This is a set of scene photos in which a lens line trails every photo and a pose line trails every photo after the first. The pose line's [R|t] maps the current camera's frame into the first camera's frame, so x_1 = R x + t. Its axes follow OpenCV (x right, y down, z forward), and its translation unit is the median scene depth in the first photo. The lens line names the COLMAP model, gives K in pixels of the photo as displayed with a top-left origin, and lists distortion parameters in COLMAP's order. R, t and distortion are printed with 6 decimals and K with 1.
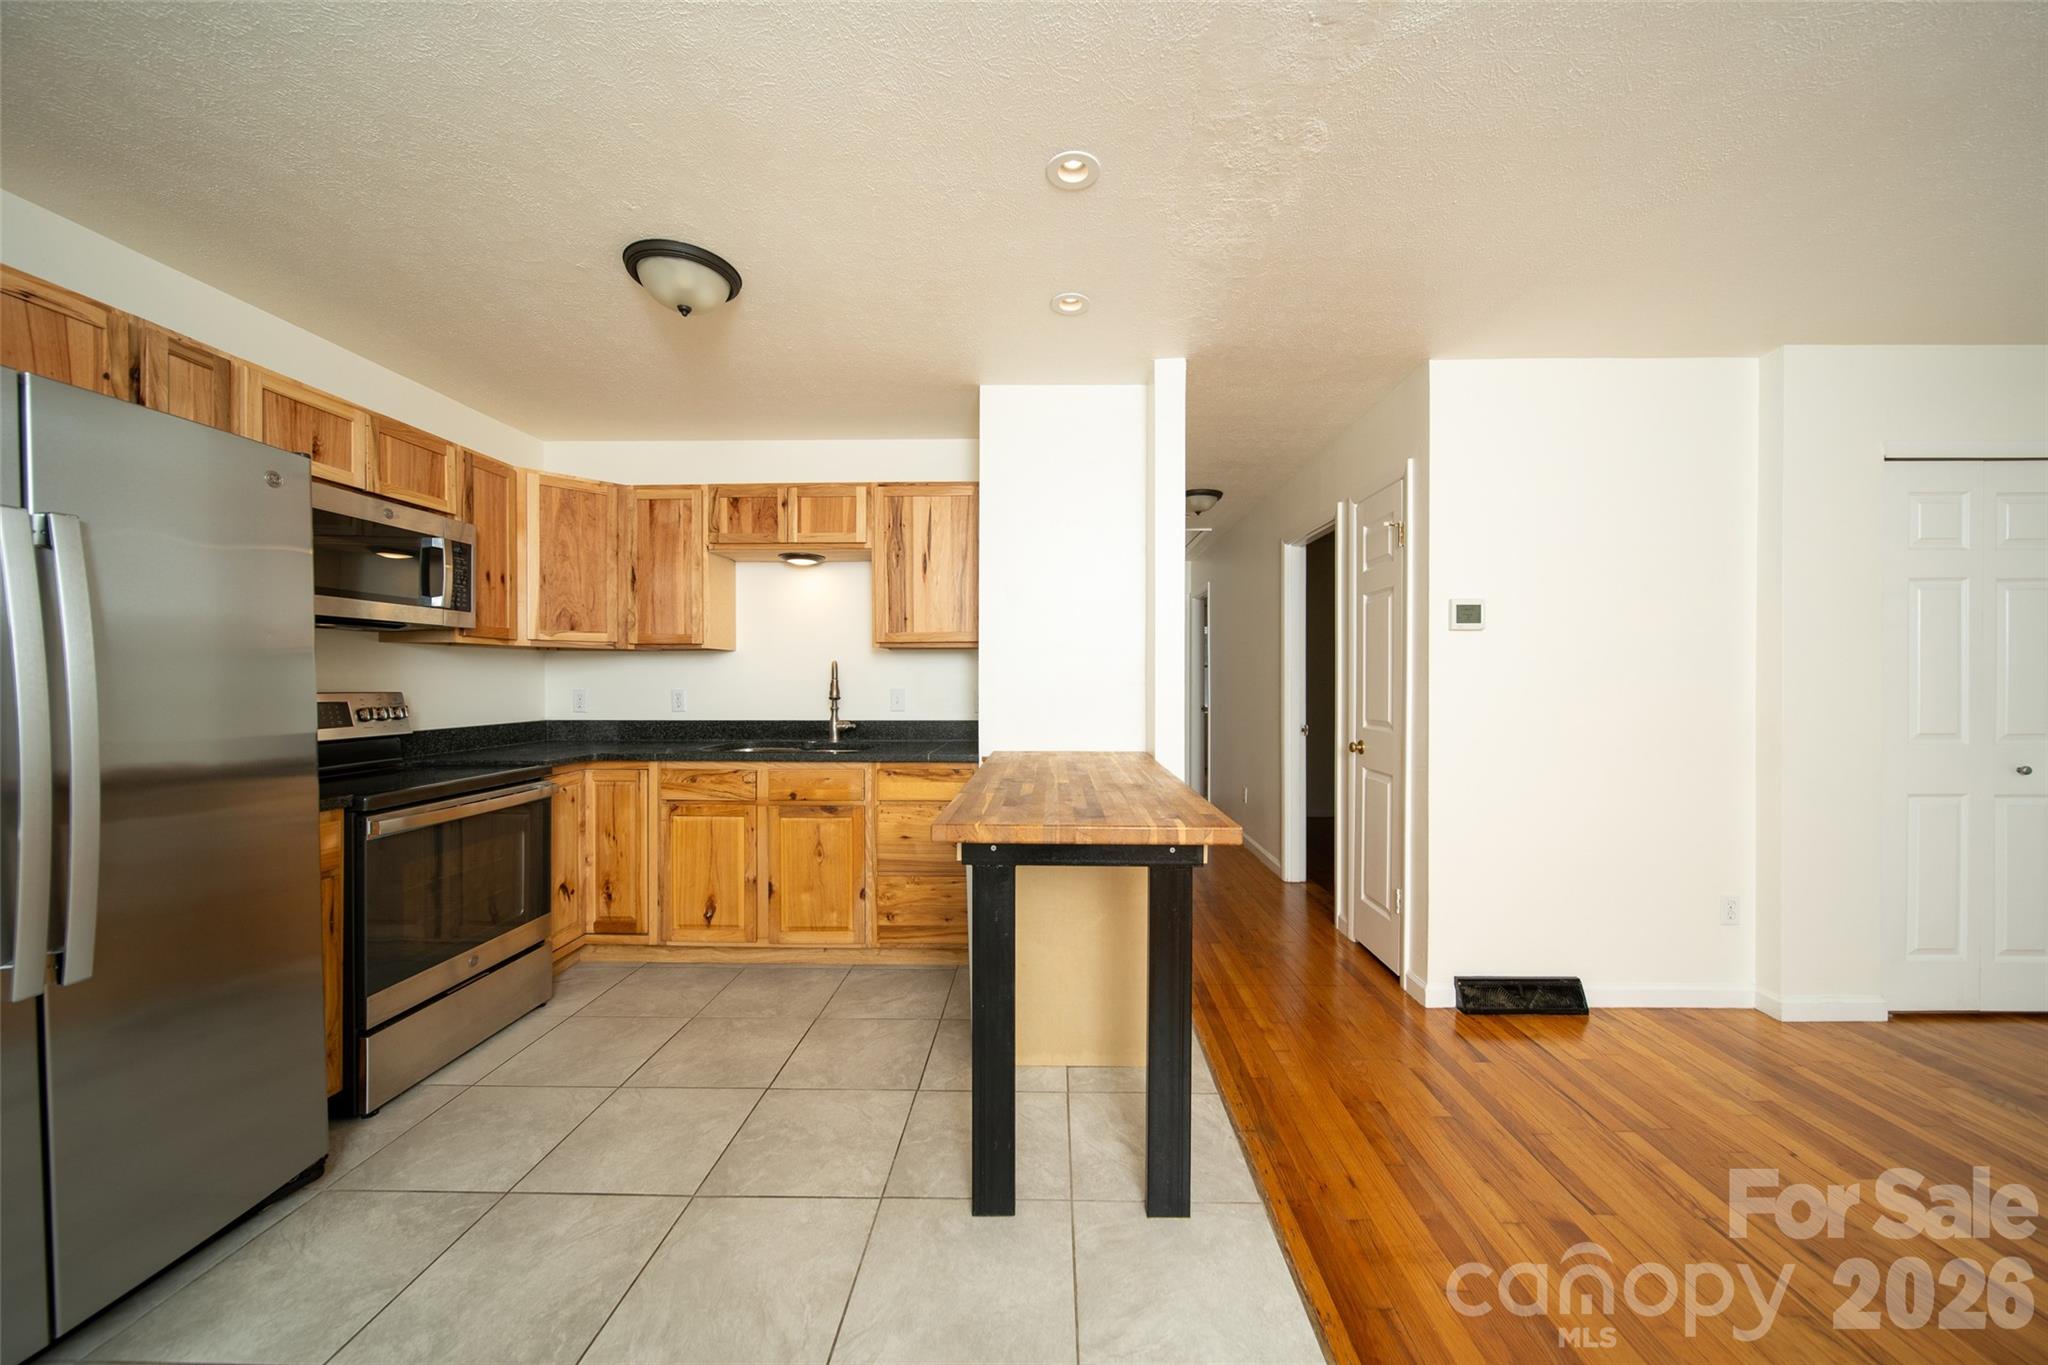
lens RADIAL K [[742.1, 0, 1038.8], [0, 742.1, 684.8], [0, 0, 1]] dist [-0.001244, -0.000299]
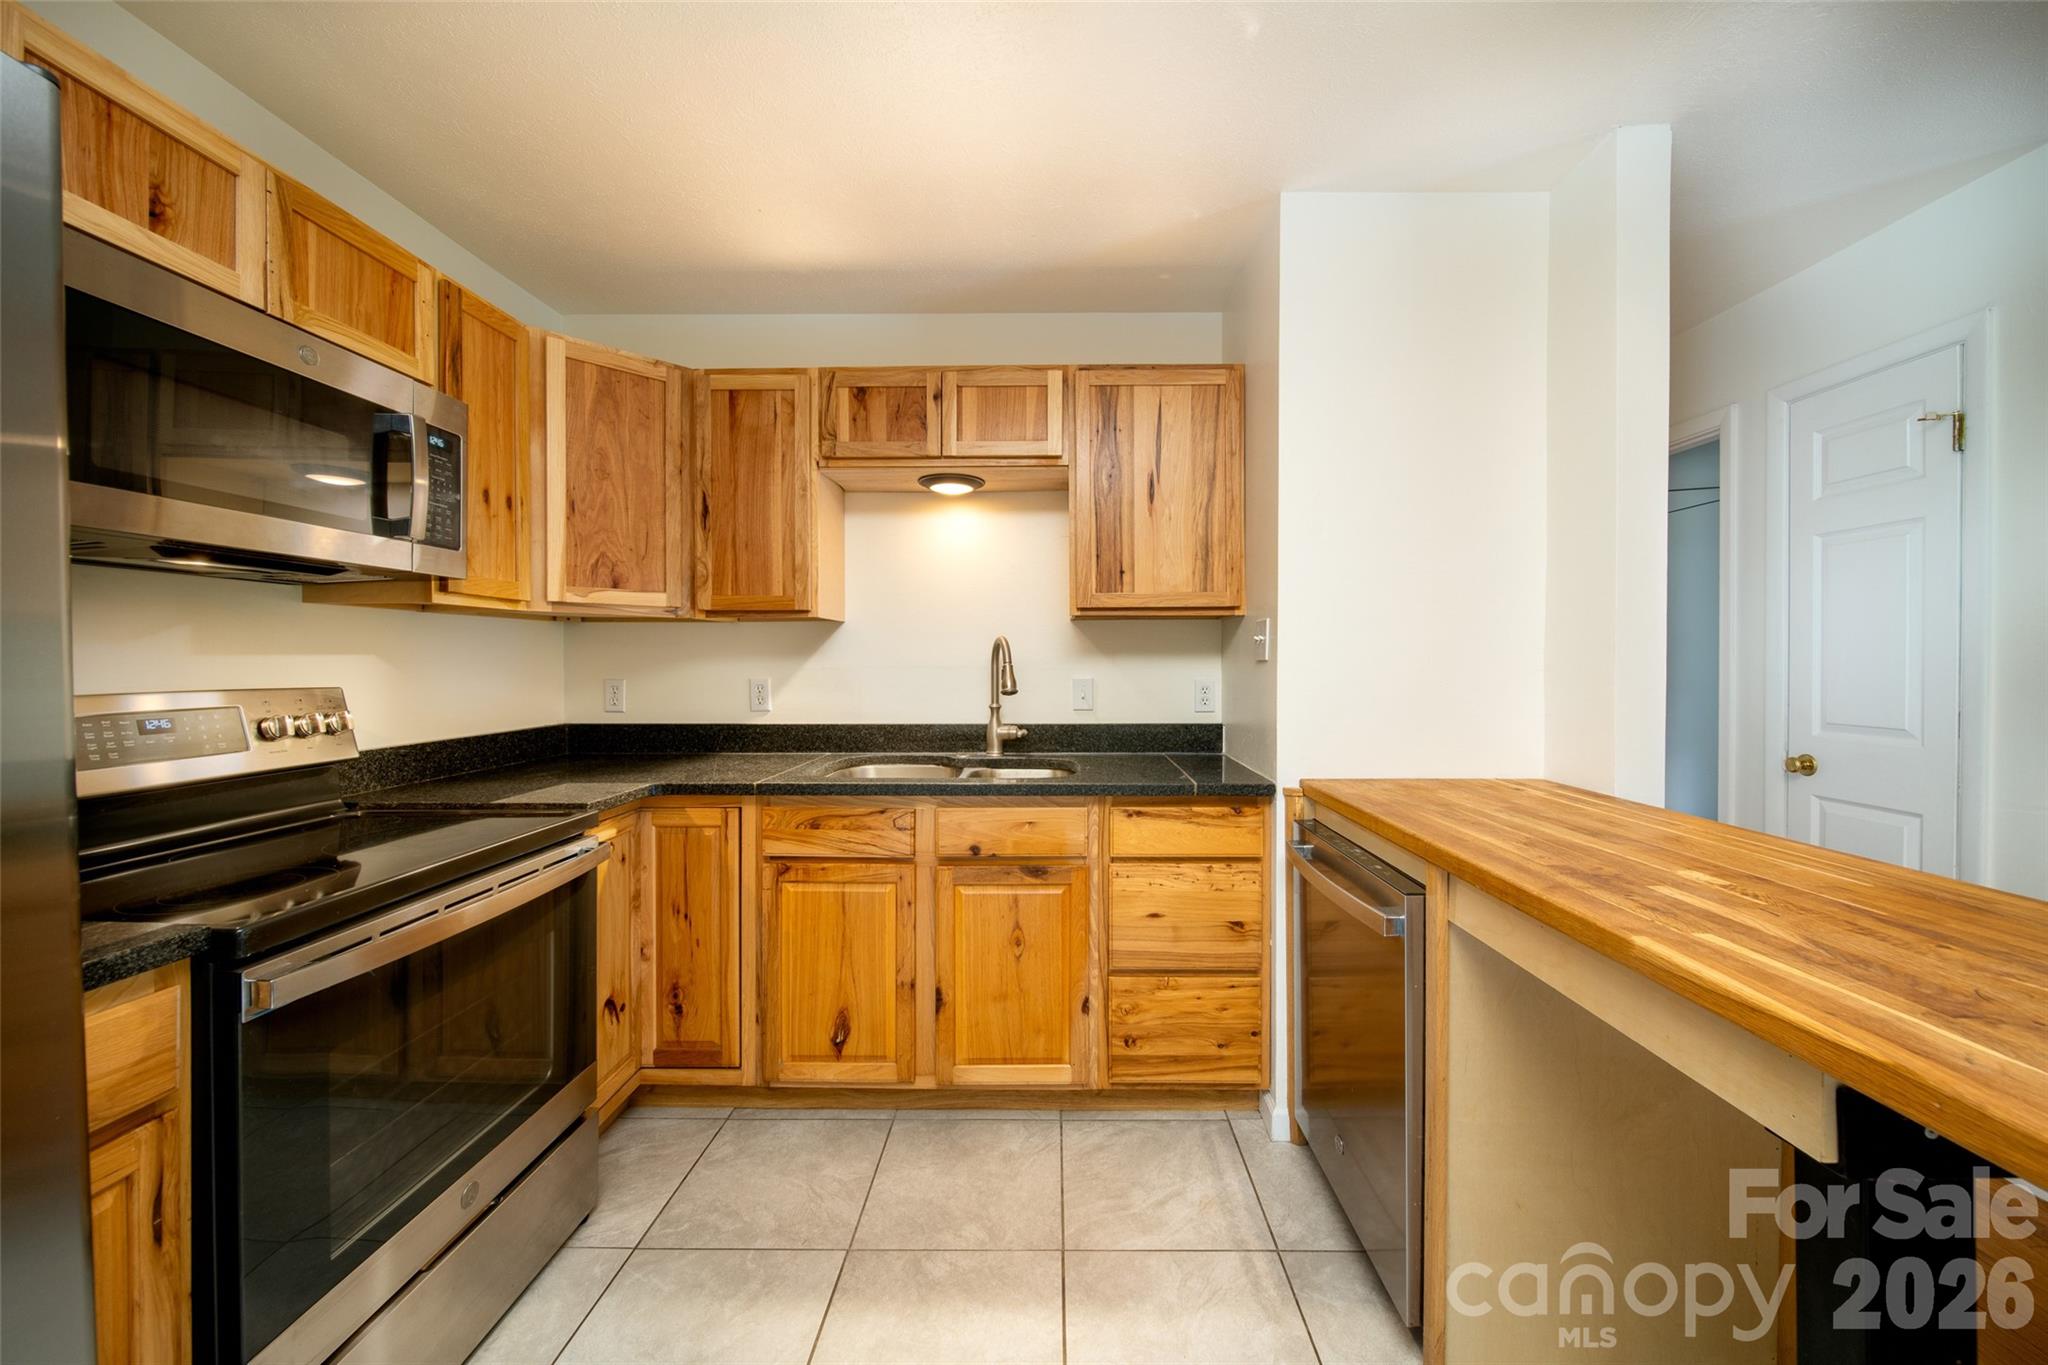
lens RADIAL K [[789.9, 0, 1067.0], [0, 789.9, 667.3], [0, 0, 1]] dist [-0.006074, -0.000234]
pose [[0.999887, -0.000530, 0.015024, -0.259561], [0.000532, 1.000000, -0.000160, -0.004858], [-0.015024, 0.000168, 0.999887, 0.326608]]
